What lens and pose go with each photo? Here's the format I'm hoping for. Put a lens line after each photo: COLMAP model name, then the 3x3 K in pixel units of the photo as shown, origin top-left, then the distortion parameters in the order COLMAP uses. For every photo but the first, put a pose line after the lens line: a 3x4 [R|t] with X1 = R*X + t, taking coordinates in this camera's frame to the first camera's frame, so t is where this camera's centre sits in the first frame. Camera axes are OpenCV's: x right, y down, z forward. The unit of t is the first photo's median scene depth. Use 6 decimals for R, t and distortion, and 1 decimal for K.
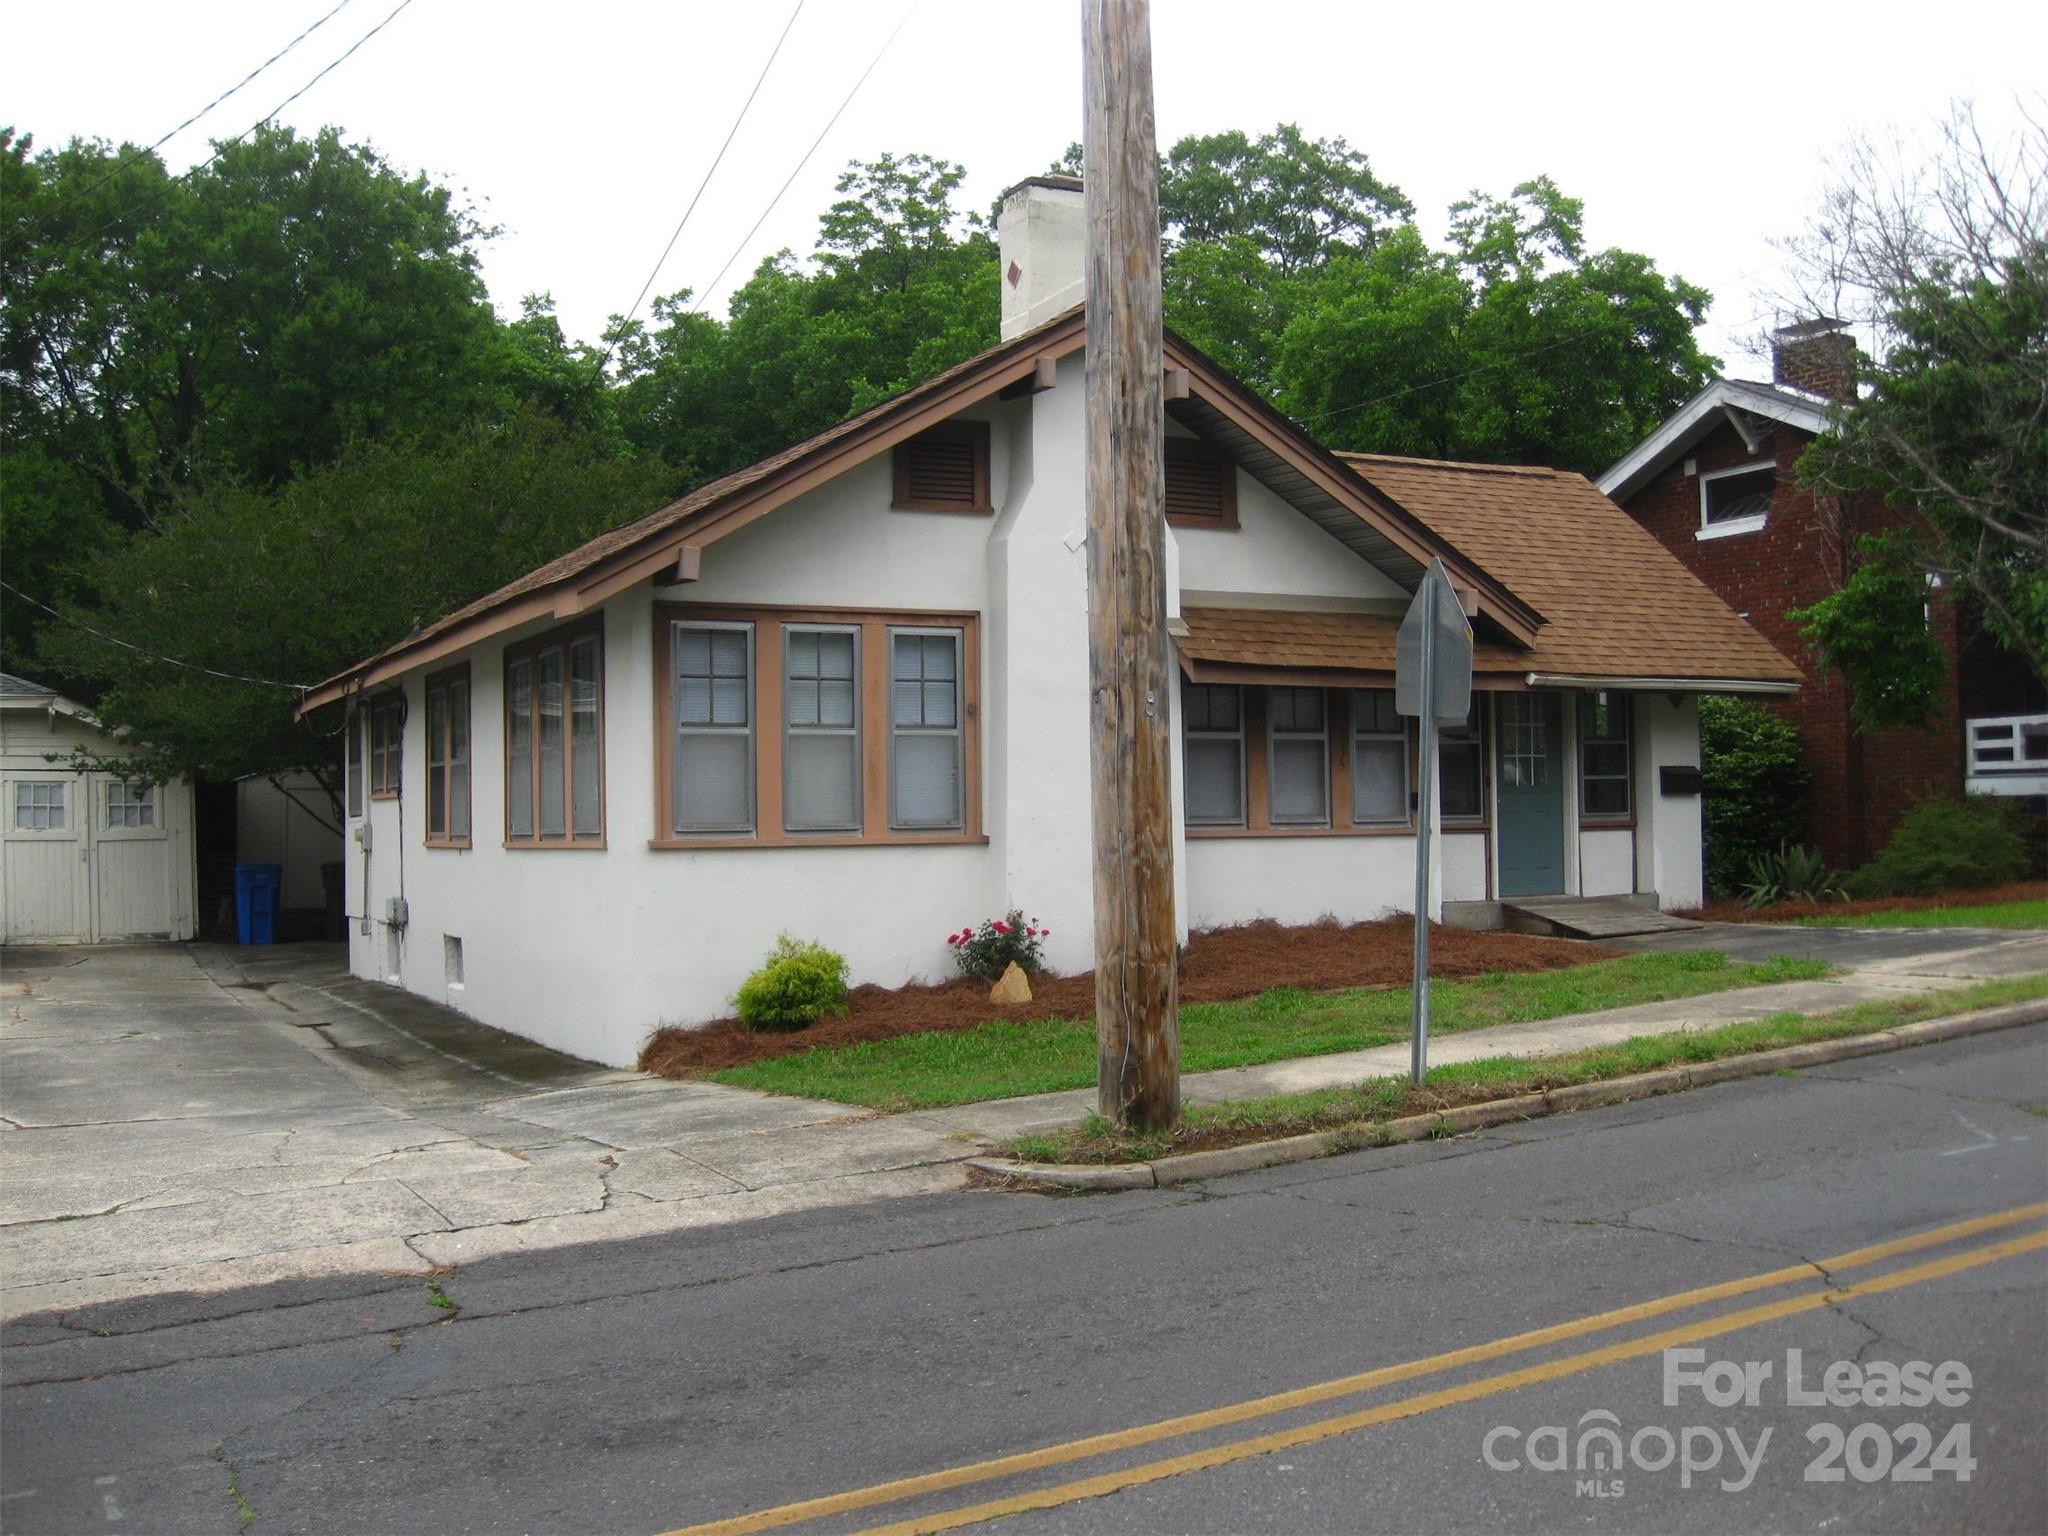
lens RADIAL K [[2113.7, 0, 1024.4], [0, 2113.7, 775.3], [0, 0, 1]] dist [-0.140818, 0.000000]
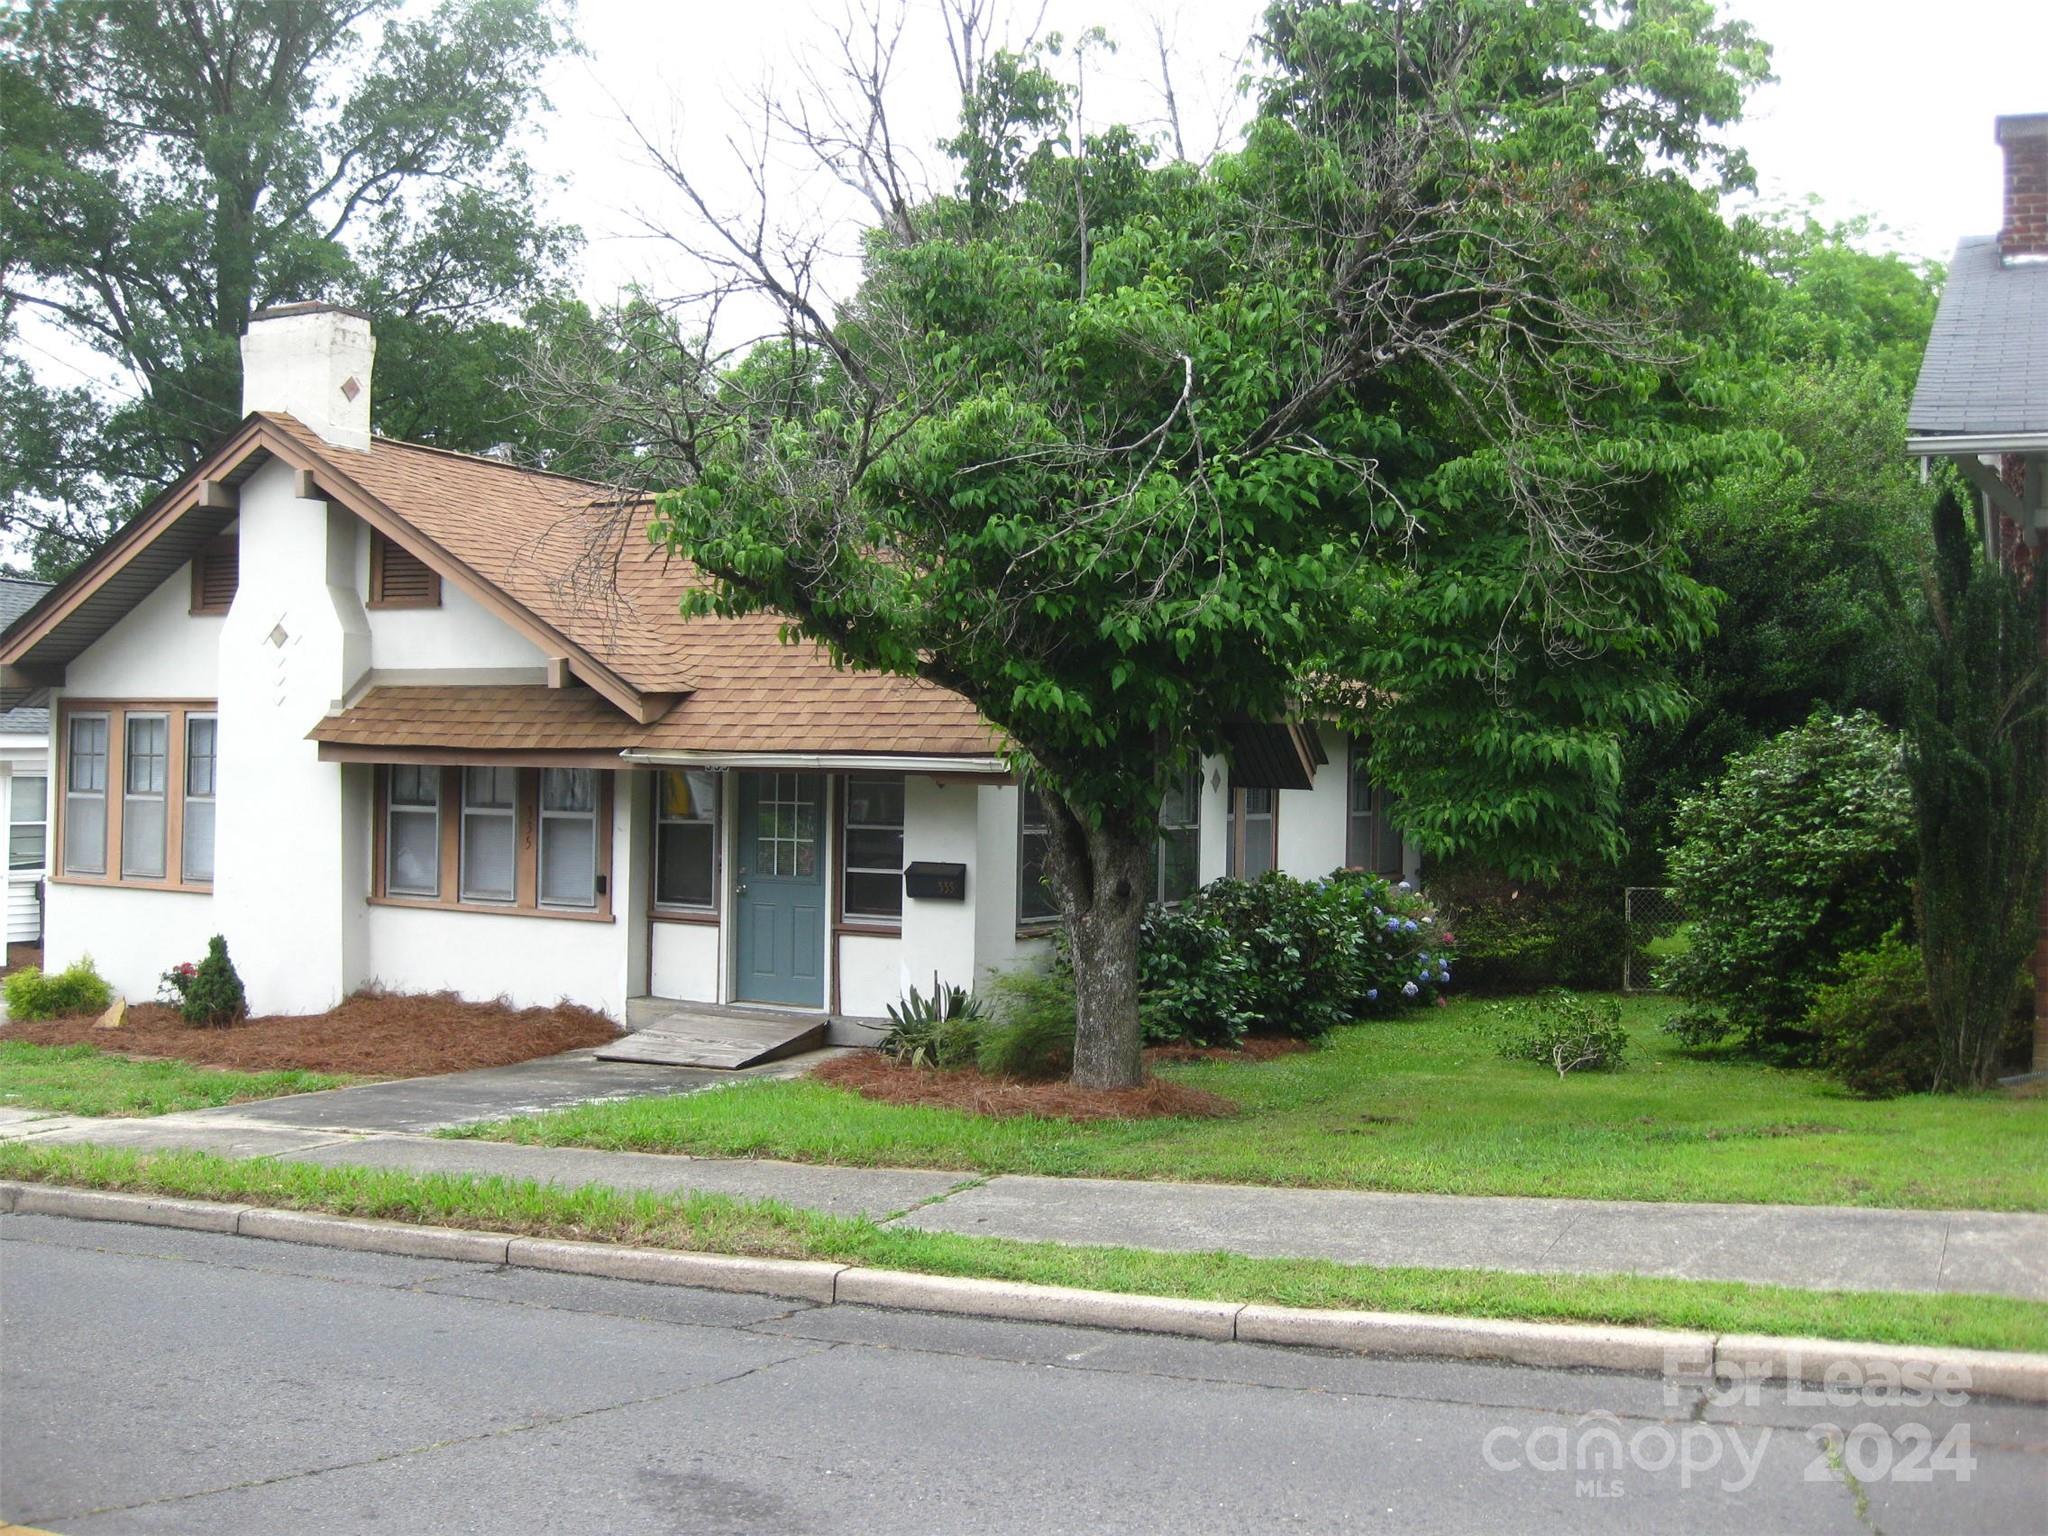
lens RADIAL K [[2113.7, 0, 1022.2], [0, 2113.7, 769.9], [0, 0, 1]] dist [-0.140818, 0.000000]
pose [[0.617134, 0.016277, -0.786690, 1.072442], [-0.022539, 0.999741, 0.003004, -0.047663], [0.786535, 0.015877, 0.617341, 0.596771]]
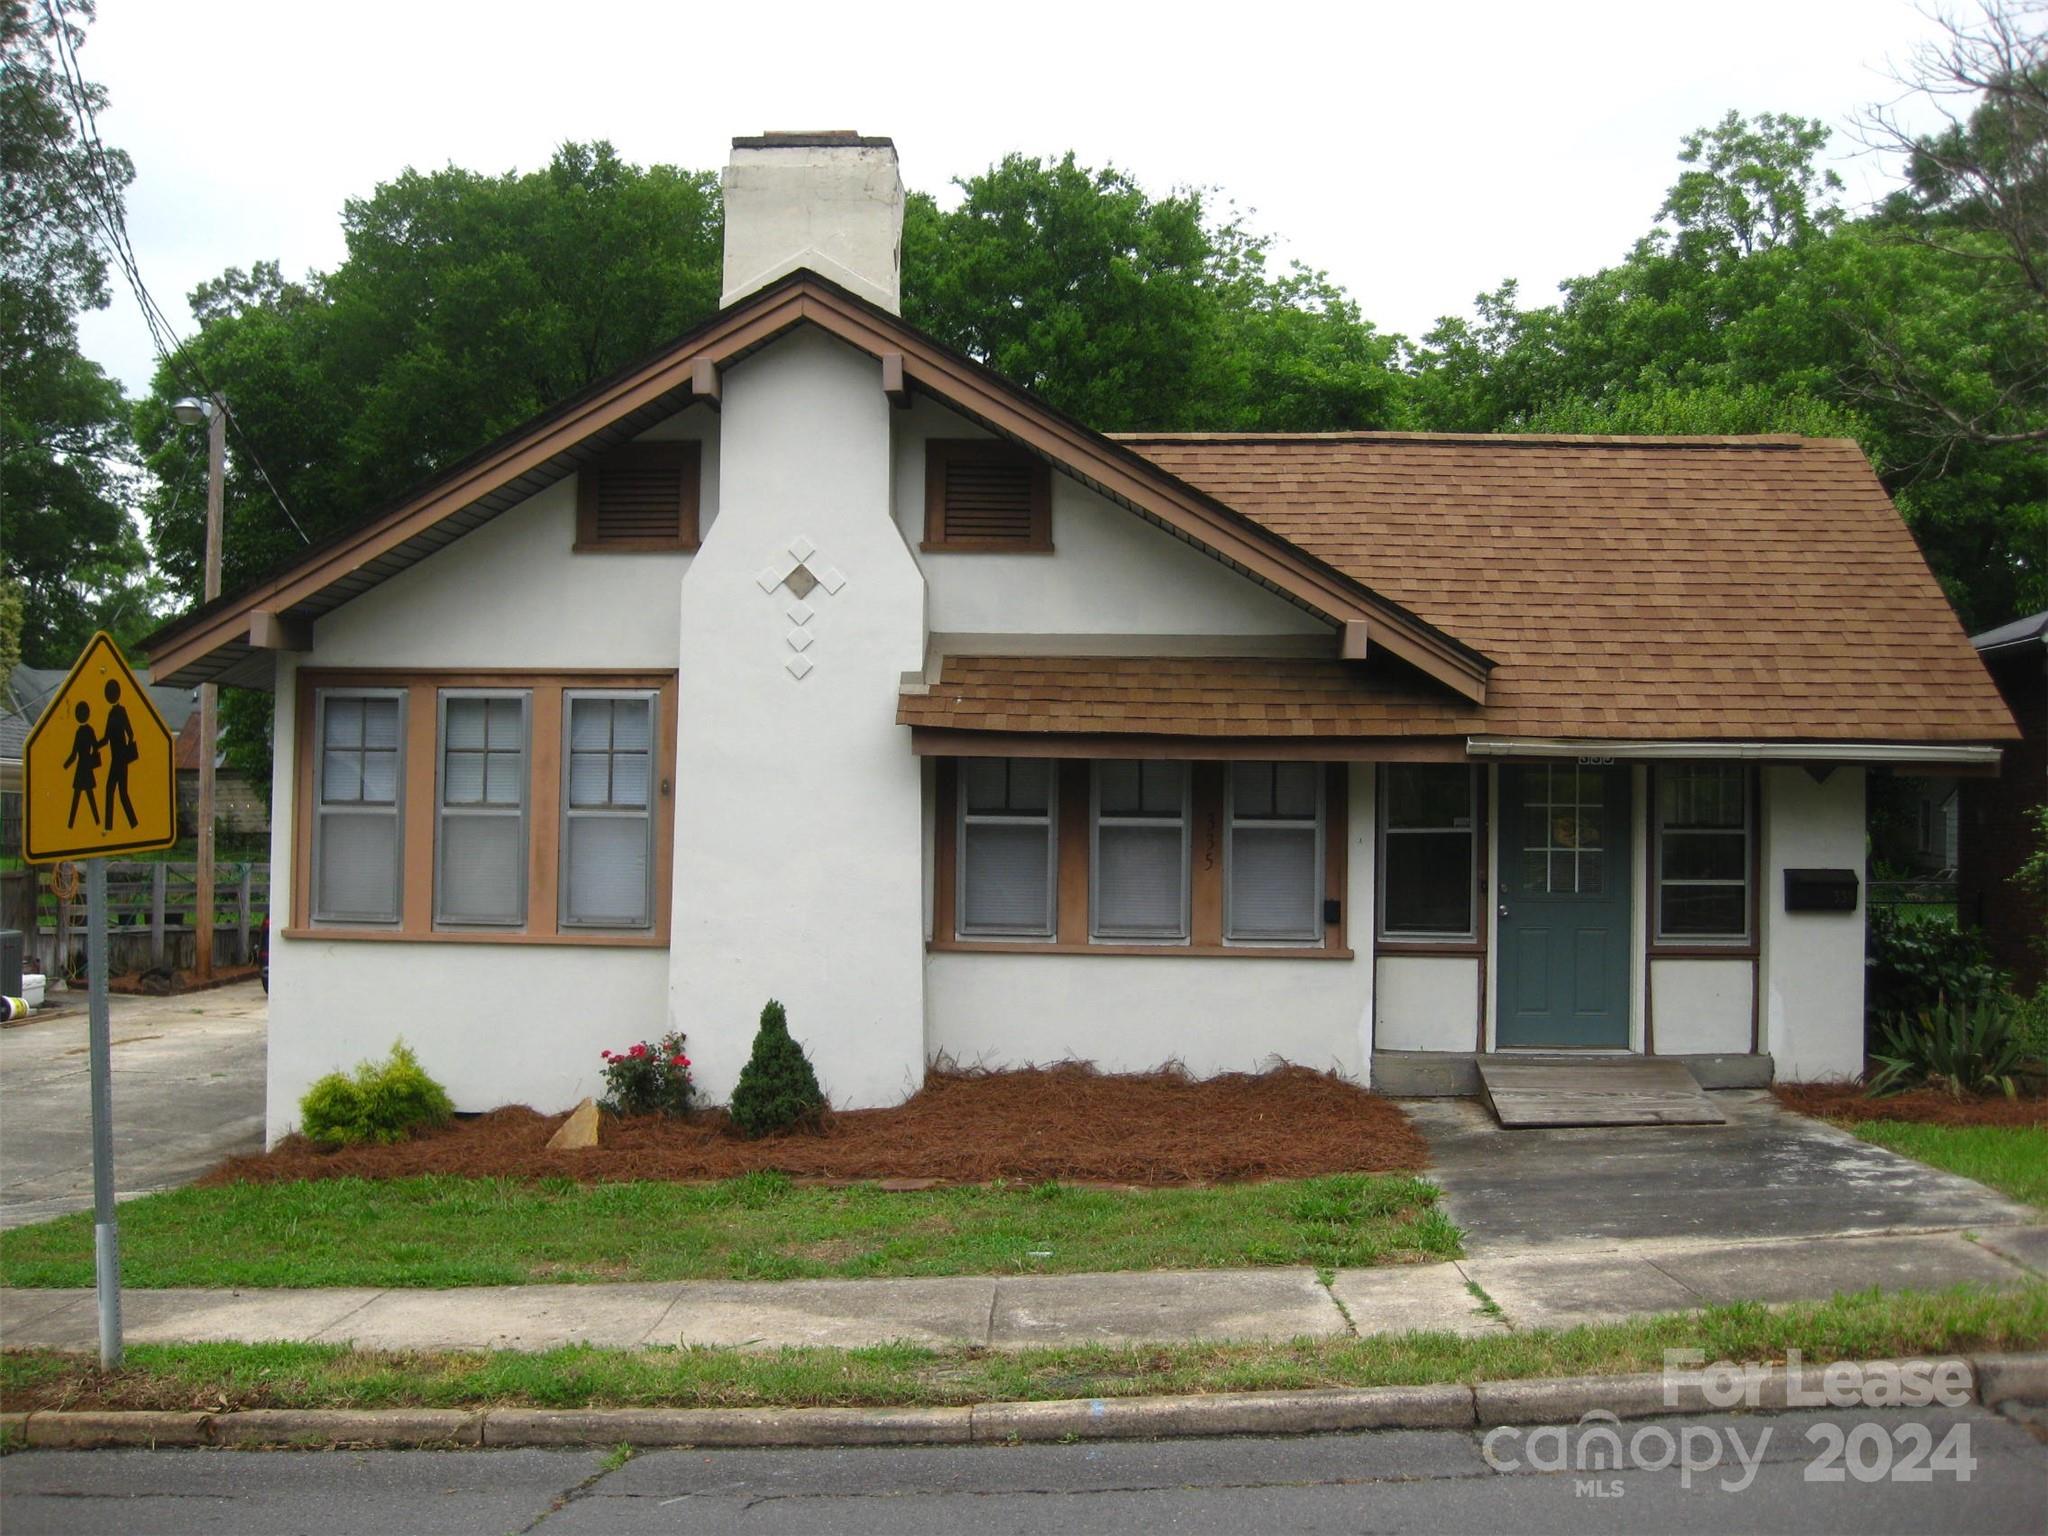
lens RADIAL K [[2113.7, 0, 1024.5], [0, 2113.7, 763.6], [0, 0, 1]] dist [-0.140818, 0.000000]
pose [[0.862931, 0.009227, -0.505238, 0.480779], [-0.013622, 0.999895, -0.005006, -0.035450], [0.505139, 0.011203, 0.862965, 0.330294]]
